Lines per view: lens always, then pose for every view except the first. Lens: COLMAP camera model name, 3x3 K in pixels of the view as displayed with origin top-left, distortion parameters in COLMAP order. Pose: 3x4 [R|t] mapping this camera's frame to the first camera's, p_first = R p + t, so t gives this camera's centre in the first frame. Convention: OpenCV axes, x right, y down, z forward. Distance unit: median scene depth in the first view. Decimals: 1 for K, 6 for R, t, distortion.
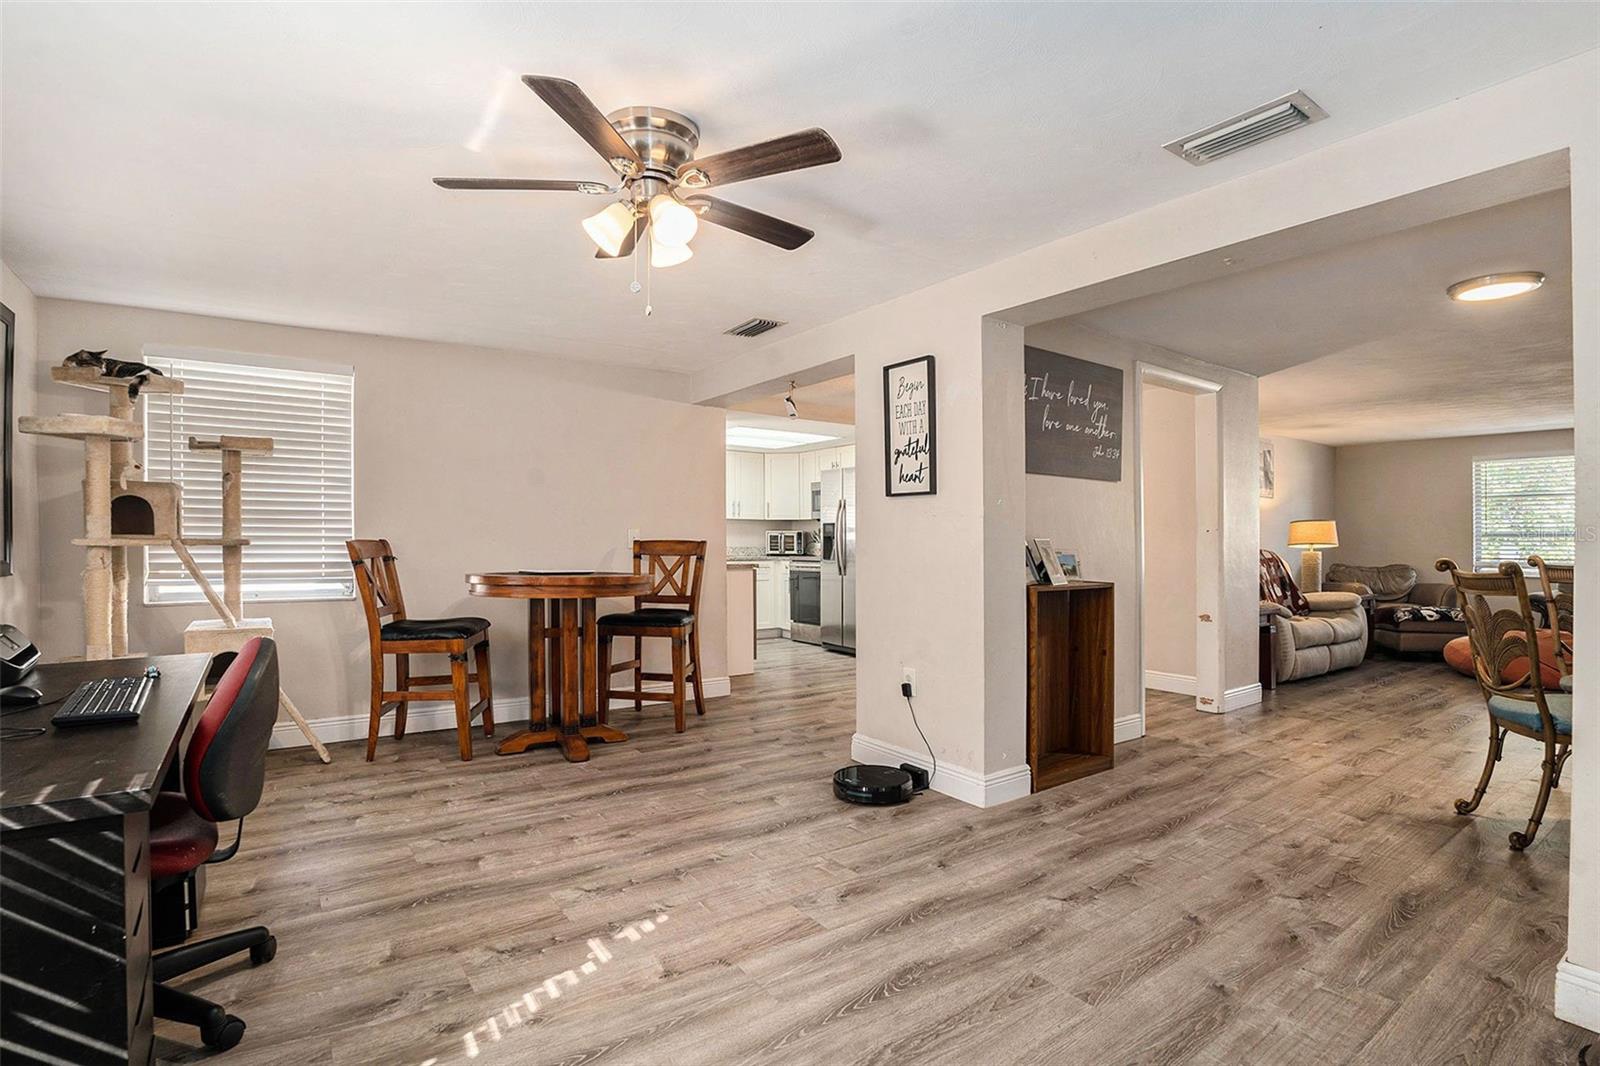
lens RADIAL K [[754.2, 0, 807.3], [0, 754.2, 540.1], [0, 0, 1]] dist [-0.034842, 0.000256]
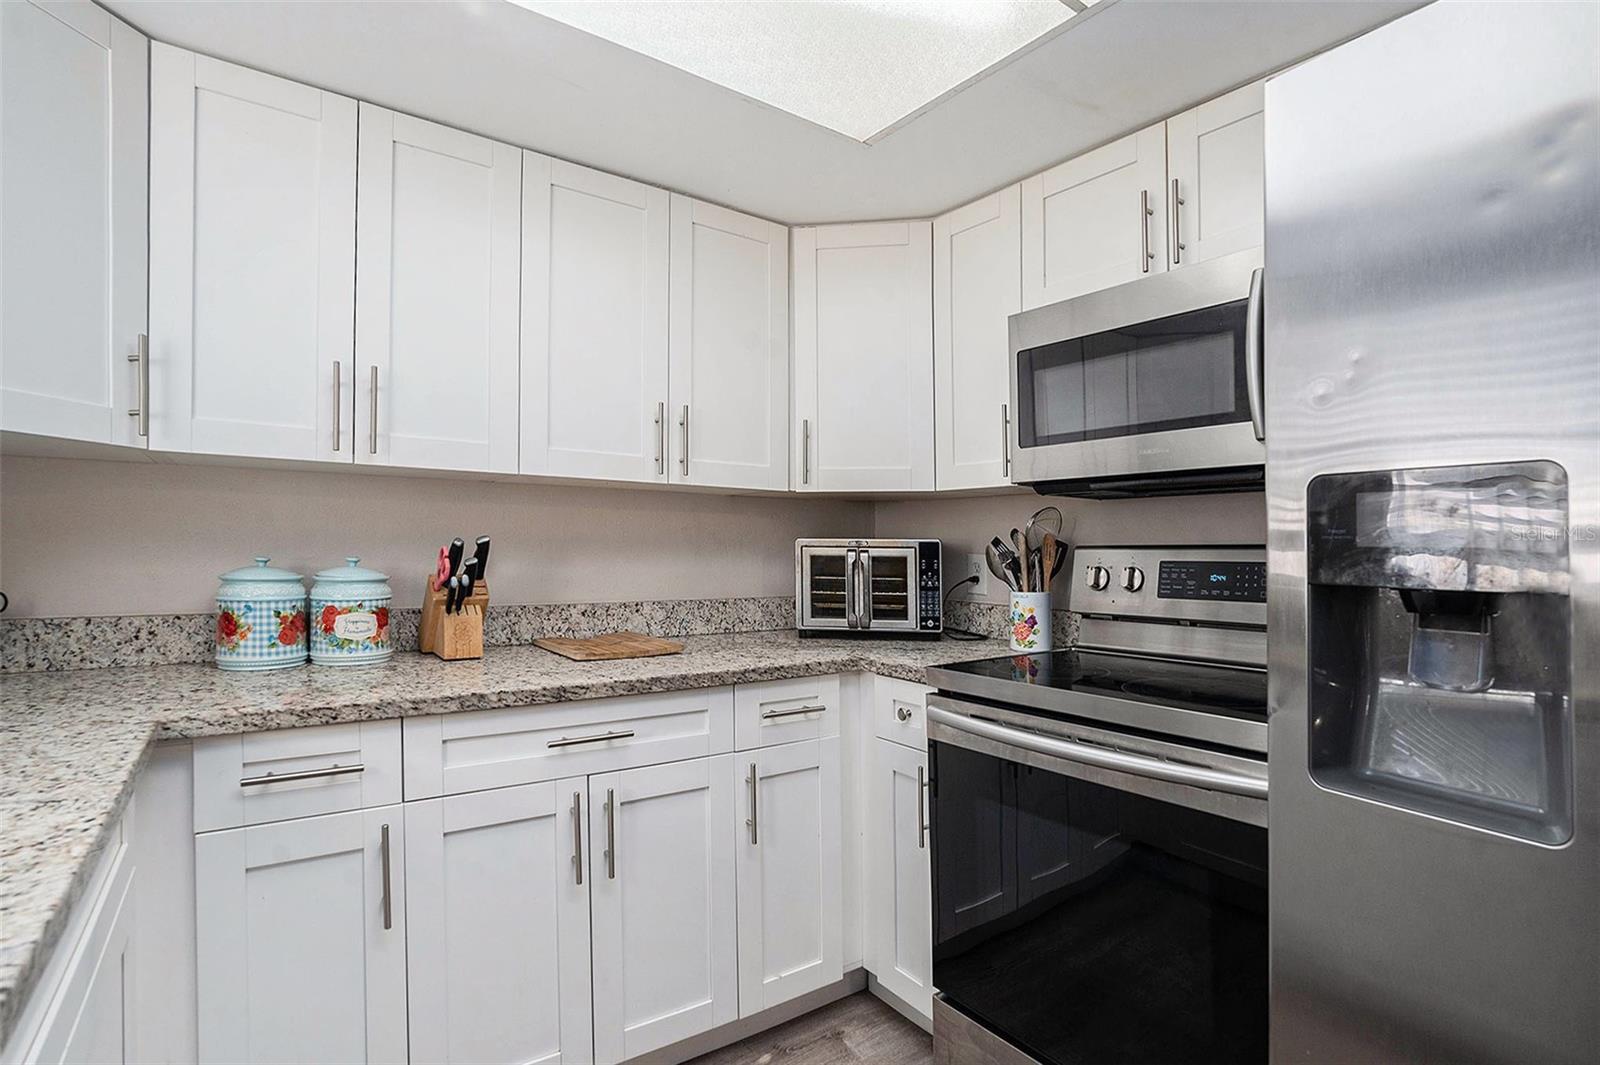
lens RADIAL K [[754.2, 0, 807.3], [0, 754.2, 539.6], [0, 0, 1]] dist [-0.034842, 0.000256]
pose [[0.999892, -0.007265, 0.012775, -0.061799], [0.007284, 0.999972, -0.001475, -0.013381], [-0.012764, 0.001568, 0.999917, 0.860654]]
